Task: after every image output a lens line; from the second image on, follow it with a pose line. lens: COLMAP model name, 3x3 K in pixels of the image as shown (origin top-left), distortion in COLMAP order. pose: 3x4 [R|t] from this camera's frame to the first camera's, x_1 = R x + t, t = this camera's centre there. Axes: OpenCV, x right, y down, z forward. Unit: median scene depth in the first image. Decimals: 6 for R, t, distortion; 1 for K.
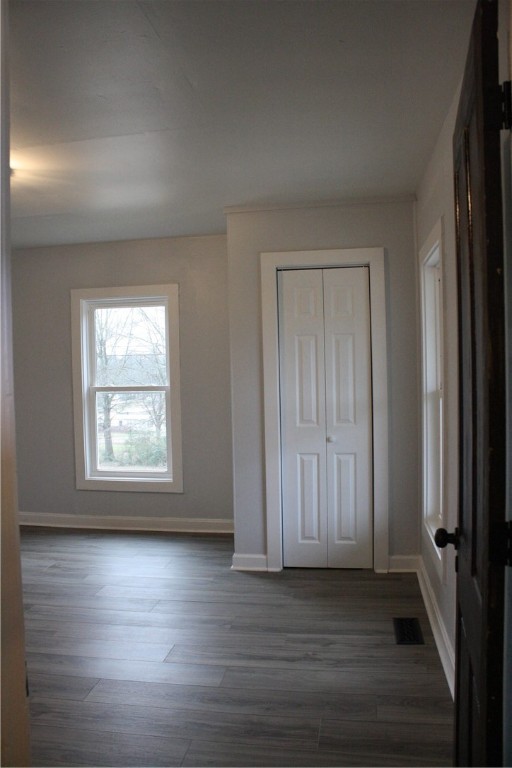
lens RADIAL K [[662.0, 0, 256.0], [0, 662.0, 384.0], [0, 0, 1]] dist [-0.173937, 0.172243]
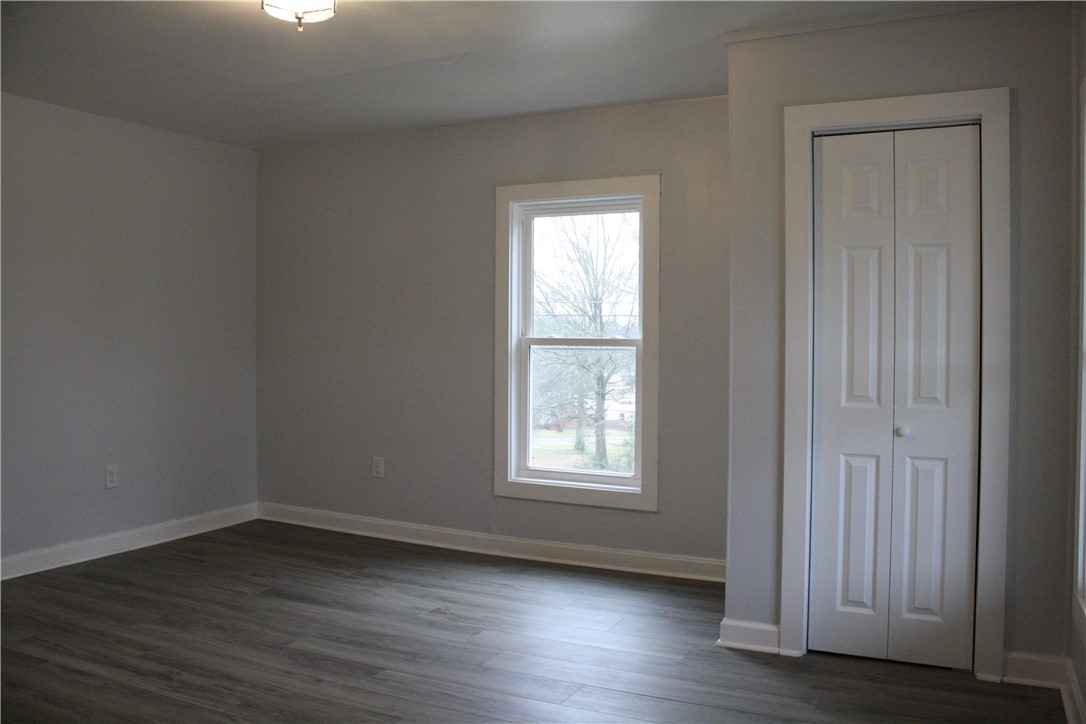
lens RADIAL K [[936.2, 0, 543.2], [0, 936.2, 350.1], [0, 0, 1]] dist [-0.173937, 0.172243]
pose [[0.956642, 0.030443, -0.289672, 0.043706], [-0.035106, 0.999324, -0.010914, 0.032943], [0.289144, 0.020610, 0.957064, 0.158499]]
